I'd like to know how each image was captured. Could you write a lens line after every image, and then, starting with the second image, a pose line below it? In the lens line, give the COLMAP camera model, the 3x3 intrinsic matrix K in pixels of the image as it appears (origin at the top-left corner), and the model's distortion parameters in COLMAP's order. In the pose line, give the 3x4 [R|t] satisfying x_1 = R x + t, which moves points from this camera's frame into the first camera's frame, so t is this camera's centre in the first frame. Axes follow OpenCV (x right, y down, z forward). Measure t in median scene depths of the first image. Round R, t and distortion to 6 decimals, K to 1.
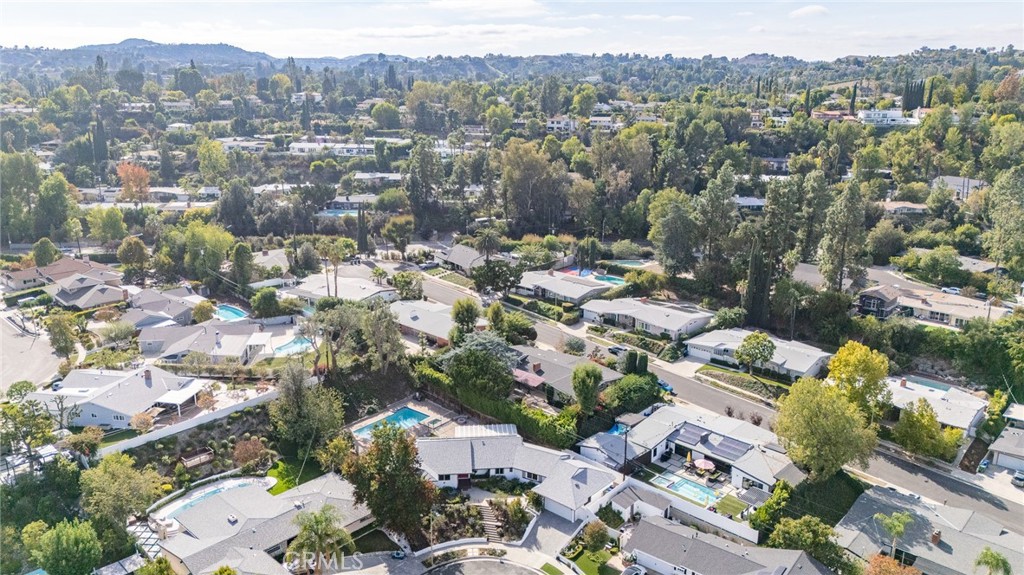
lens RADIAL K [[748.1, 0, 516.5], [0, 748.1, 282.5], [0, 0, 1]] dist [0.080600, -0.092460]
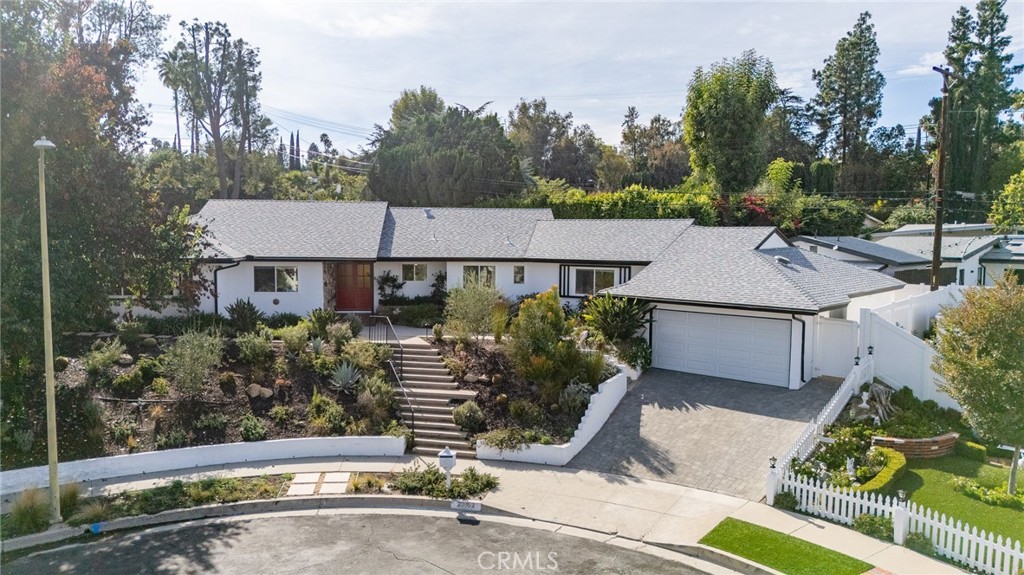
lens RADIAL K [[748.1, 0, 516.5], [0, 748.1, 282.5], [0, 0, 1]] dist [0.080600, -0.092460]
pose [[0.999963, -0.002025, -0.008408, -0.005812], [0.000335, 0.980540, -0.196321, 0.311257], [0.008642, 0.196311, 0.980504, 0.725243]]
